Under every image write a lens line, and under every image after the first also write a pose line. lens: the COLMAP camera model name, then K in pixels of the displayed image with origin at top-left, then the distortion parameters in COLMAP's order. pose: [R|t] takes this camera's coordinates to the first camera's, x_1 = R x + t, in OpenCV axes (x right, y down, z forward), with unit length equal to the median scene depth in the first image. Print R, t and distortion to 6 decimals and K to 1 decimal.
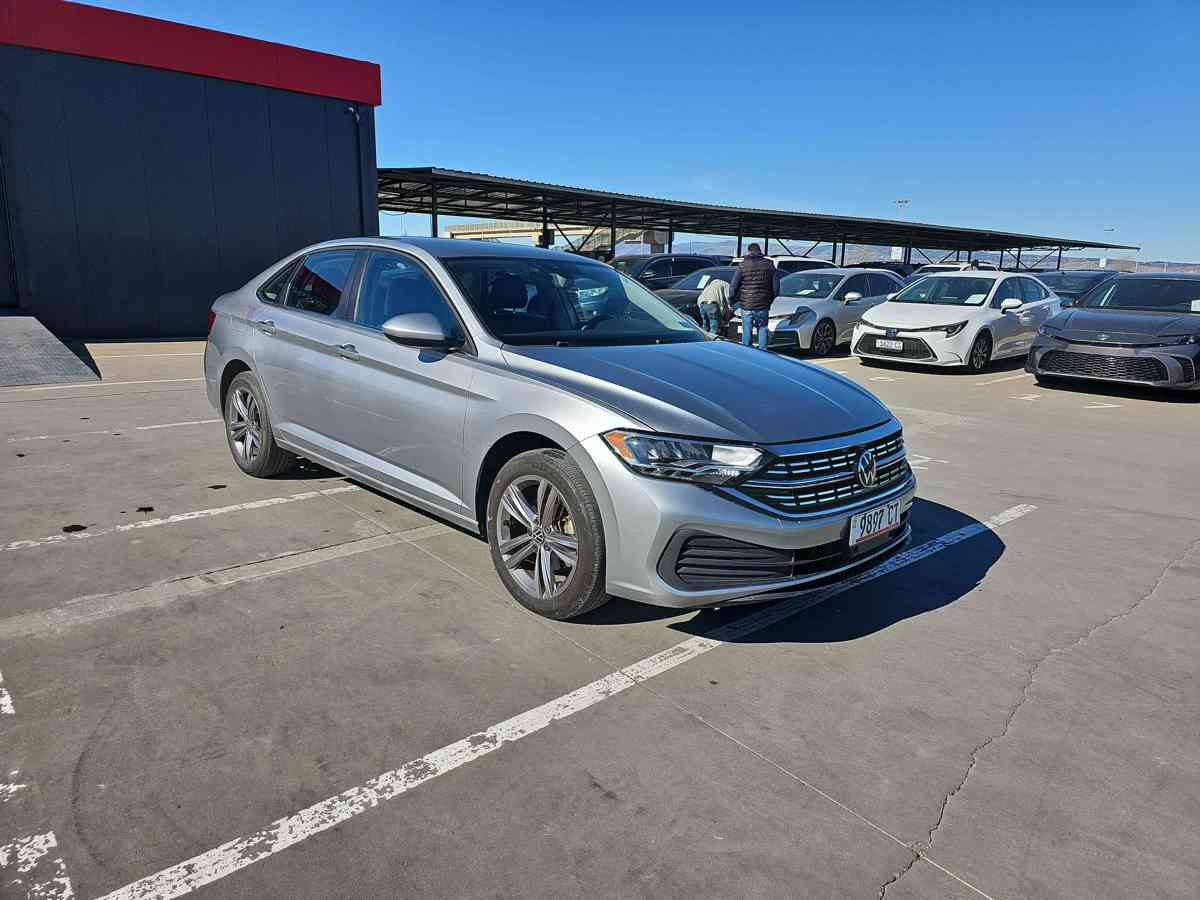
lens RADIAL K [[801.1, 0, 596.0], [0, 801.1, 432.1], [0, 0, 1]] dist [0.087561, -0.086905]
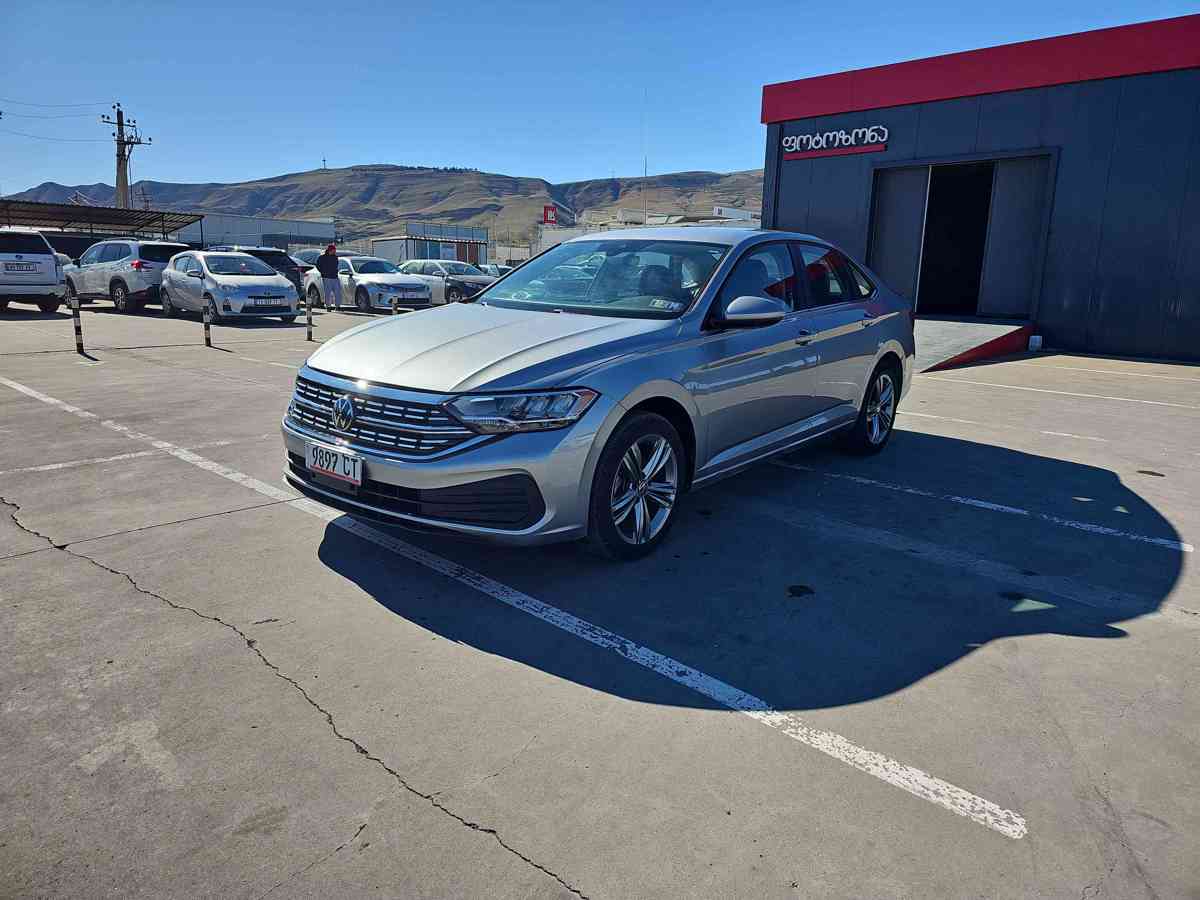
lens RADIAL K [[801.1, 0, 596.0], [0, 801.1, 432.1], [0, 0, 1]] dist [0.087561, -0.086905]
pose [[0.059430, 0.165655, -0.984391, 1.175297], [-0.215844, 0.964938, 0.149351, -0.134857], [0.974618, 0.203599, 0.093102, 1.030848]]
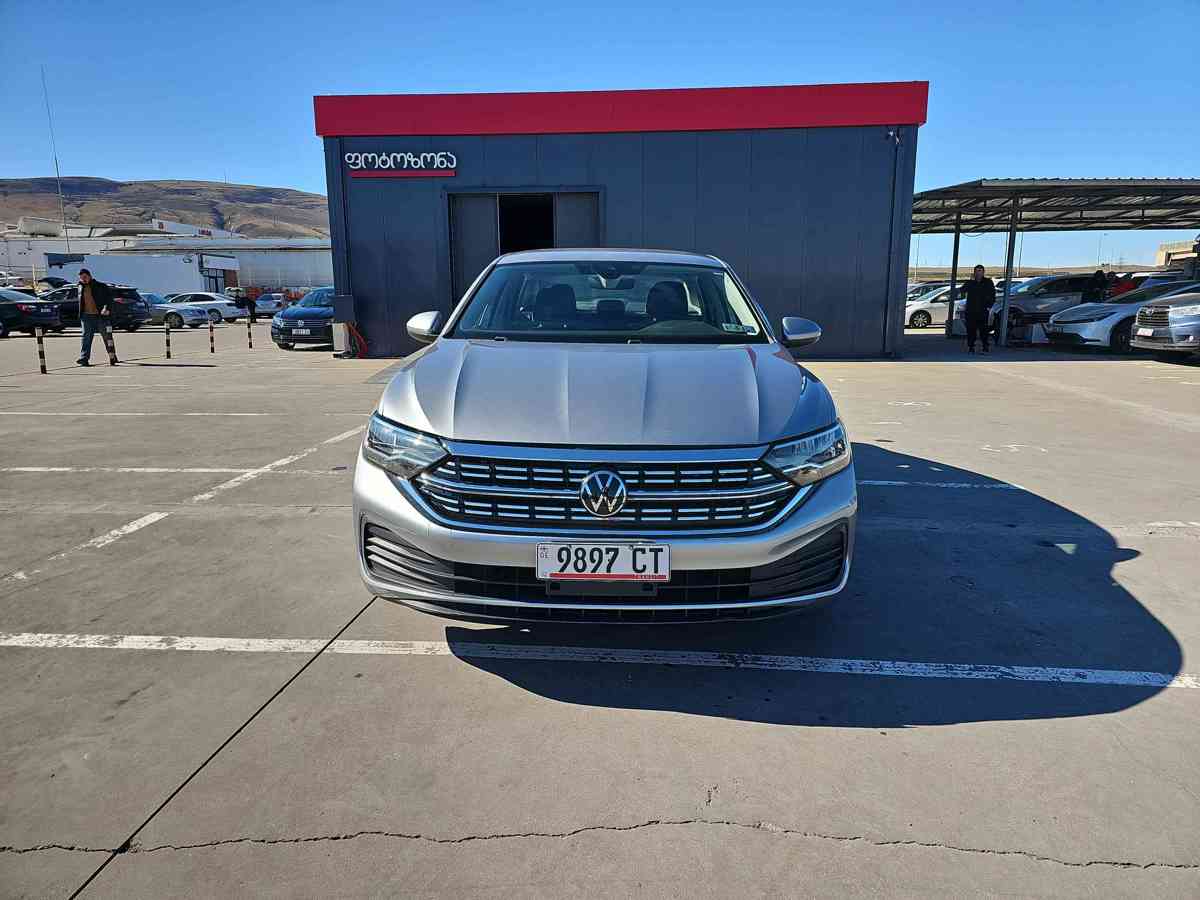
lens RADIAL K [[801.1, 0, 596.0], [0, 801.1, 432.1], [0, 0, 1]] dist [0.087561, -0.086905]
pose [[0.678978, 0.088943, -0.728751, 0.751255], [-0.122292, 0.992468, 0.007190, -0.015712], [0.723902, 0.084238, 0.684741, 0.378652]]
